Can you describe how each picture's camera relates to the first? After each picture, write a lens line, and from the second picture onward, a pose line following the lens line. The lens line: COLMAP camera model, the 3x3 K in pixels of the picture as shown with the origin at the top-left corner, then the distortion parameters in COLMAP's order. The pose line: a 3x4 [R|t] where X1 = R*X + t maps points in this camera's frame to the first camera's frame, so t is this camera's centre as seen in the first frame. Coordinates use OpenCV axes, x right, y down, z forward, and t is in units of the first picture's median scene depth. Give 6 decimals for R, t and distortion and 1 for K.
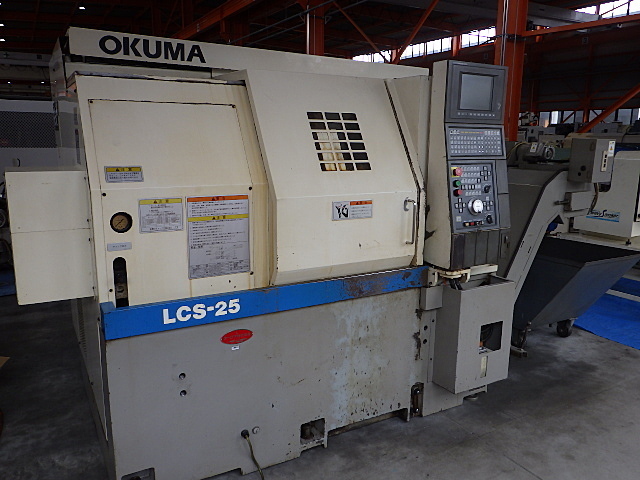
lens RADIAL K [[524.3, 0, 320.0], [0, 524.3, 239.5], [0, 0, 1]] dist [0.005606, 0.005602]
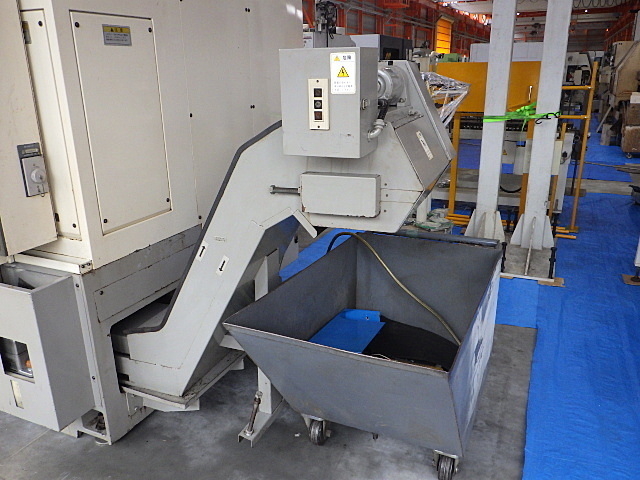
lens RADIAL K [[524.3, 0, 321.5], [0, 524.3, 241.1], [0, 0, 1]] dist [0.005606, 0.005602]
pose [[0.587786, 0.235149, -0.774088, 0.881306], [-0.138027, 0.971946, 0.190446, -0.124112], [0.797155, -0.005097, 0.603753, 0.756052]]
